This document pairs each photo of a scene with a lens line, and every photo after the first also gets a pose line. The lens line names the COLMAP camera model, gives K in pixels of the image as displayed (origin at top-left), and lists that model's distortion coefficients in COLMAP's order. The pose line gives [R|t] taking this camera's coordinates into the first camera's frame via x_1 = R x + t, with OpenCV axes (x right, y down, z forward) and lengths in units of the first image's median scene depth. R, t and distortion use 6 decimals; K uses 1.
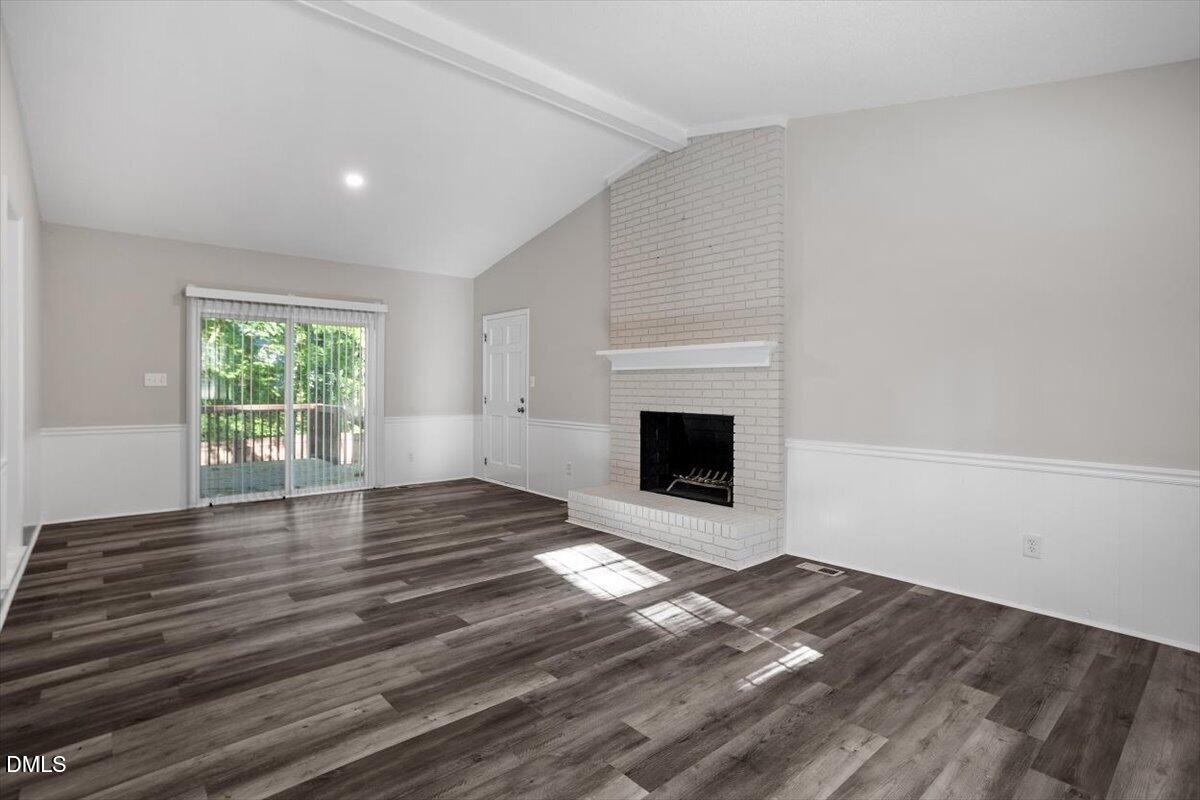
lens RADIAL K [[581.2, 0, 597.2], [0, 581.2, 388.0], [0, 0, 1]] dist [-0.047506, 0.025687]
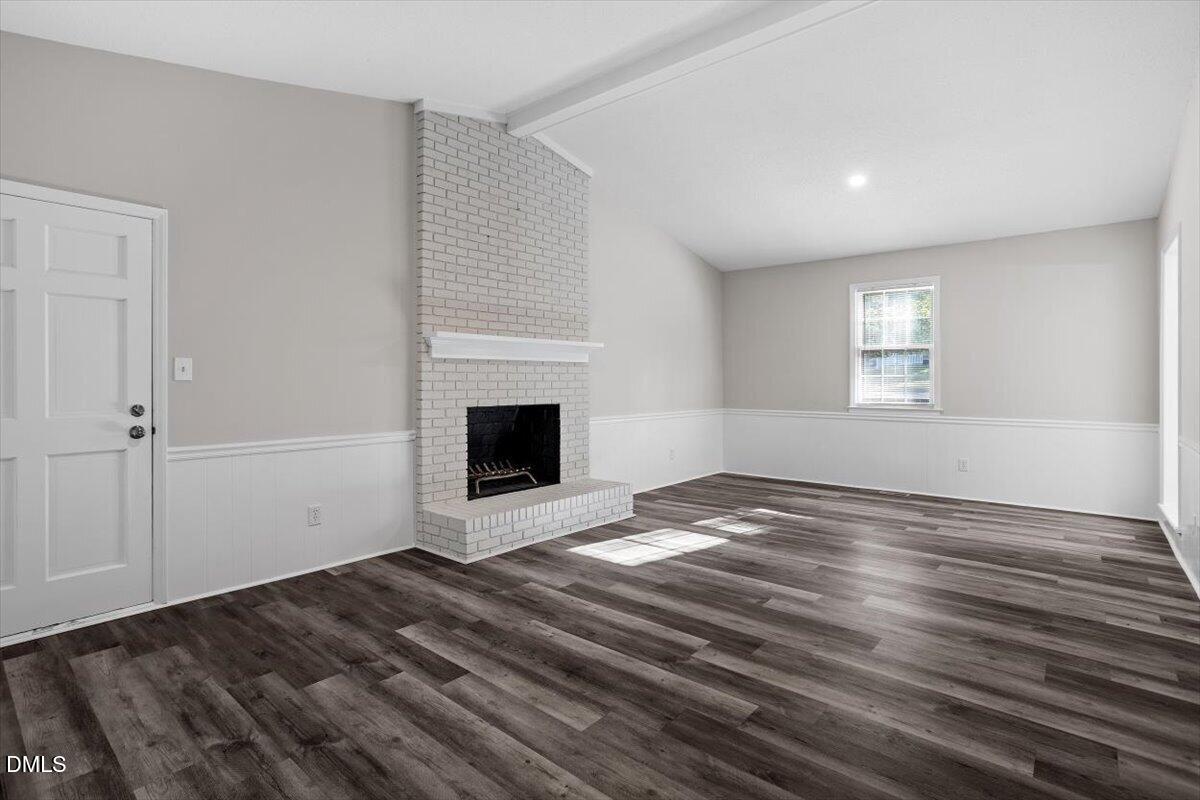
lens RADIAL K [[581.2, 0, 597.2], [0, 581.2, 388.0], [0, 0, 1]] dist [-0.047506, 0.025687]
pose [[-0.138810, -0.017429, 0.990166, -1.298038], [0.001548, 0.999840, 0.017816, -0.005802], [-0.990318, 0.004006, -0.138761, 1.535455]]
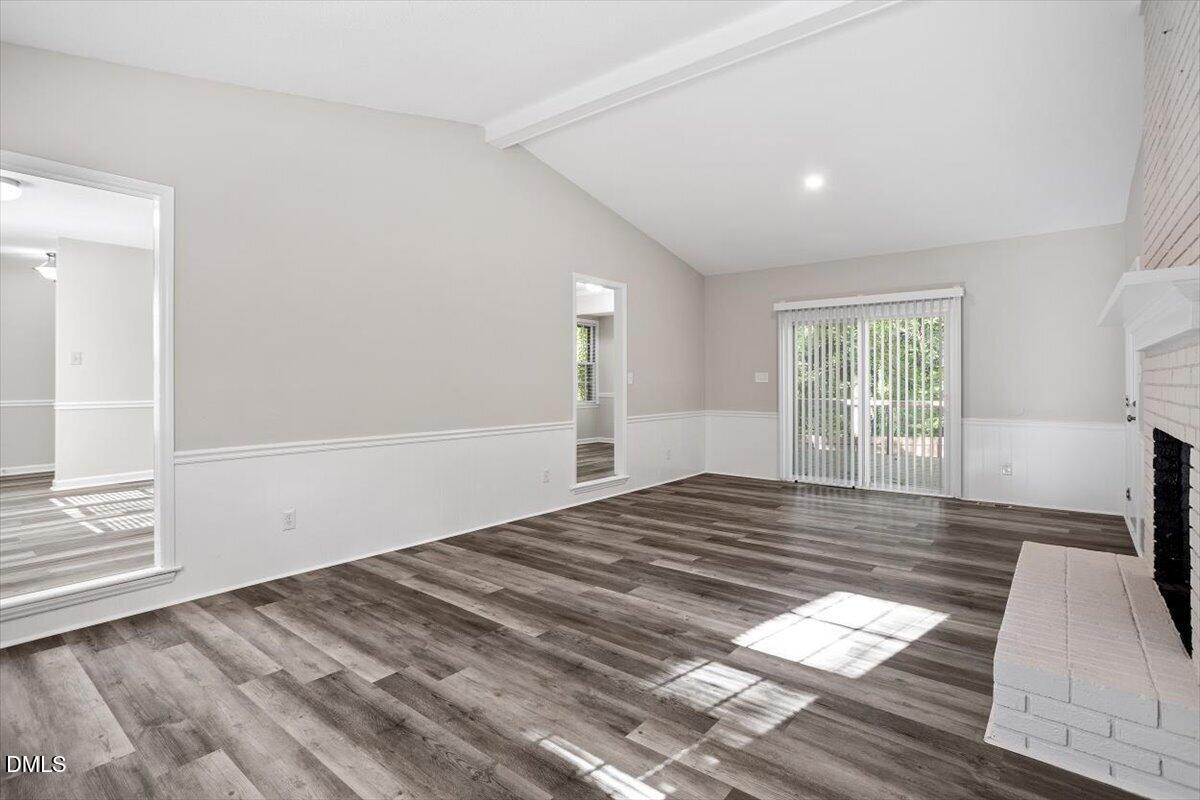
lens RADIAL K [[581.2, 0, 597.2], [0, 581.2, 388.0], [0, 0, 1]] dist [-0.047506, 0.025687]
pose [[0.164986, 0.003035, -0.986291, 0.810966], [0.002556, 0.999991, 0.003505, 0.005945], [0.986293, -0.003099, 0.164977, 0.700966]]
